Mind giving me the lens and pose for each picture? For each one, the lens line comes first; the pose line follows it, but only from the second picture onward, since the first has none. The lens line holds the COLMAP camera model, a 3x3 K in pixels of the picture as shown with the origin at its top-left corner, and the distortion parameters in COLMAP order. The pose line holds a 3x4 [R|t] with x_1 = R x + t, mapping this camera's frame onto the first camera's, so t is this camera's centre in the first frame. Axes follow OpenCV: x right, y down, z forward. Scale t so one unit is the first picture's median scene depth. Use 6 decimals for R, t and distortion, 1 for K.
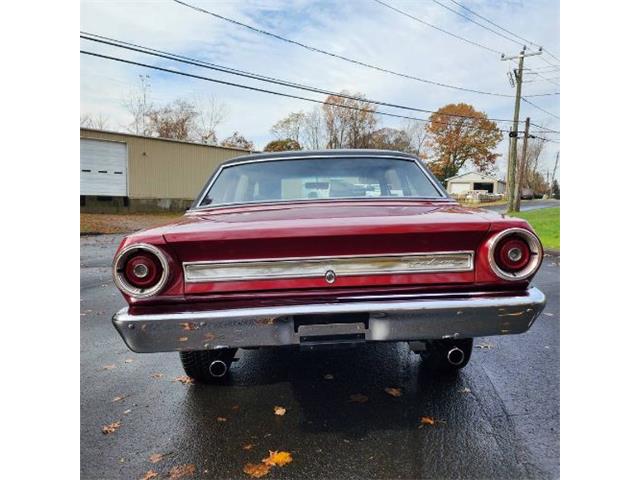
lens RADIAL K [[428.0, 0, 319.3], [0, 428.0, 242.5], [0, 0, 1]] dist [0.050241, -0.029075]
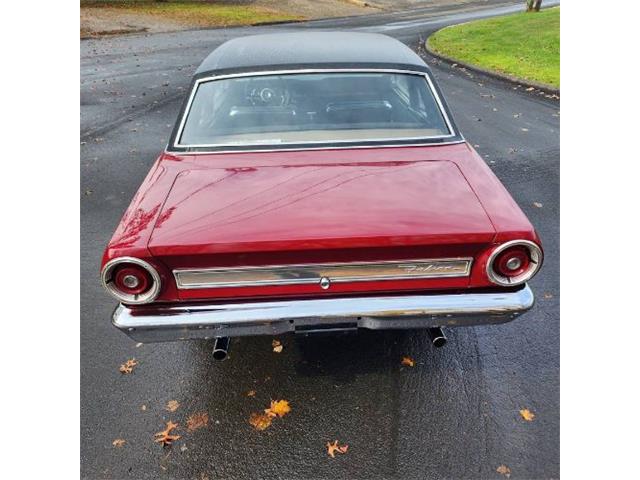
lens RADIAL K [[428.0, 0, 320.0], [0, 428.0, 242.0], [0, 0, 1]] dist [0.050241, -0.029075]
pose [[0.999749, -0.000077, 0.022382, -0.007936], [-0.009750, 0.898616, 0.438629, -0.431630], [-0.020147, -0.438737, 0.898390, 0.147243]]
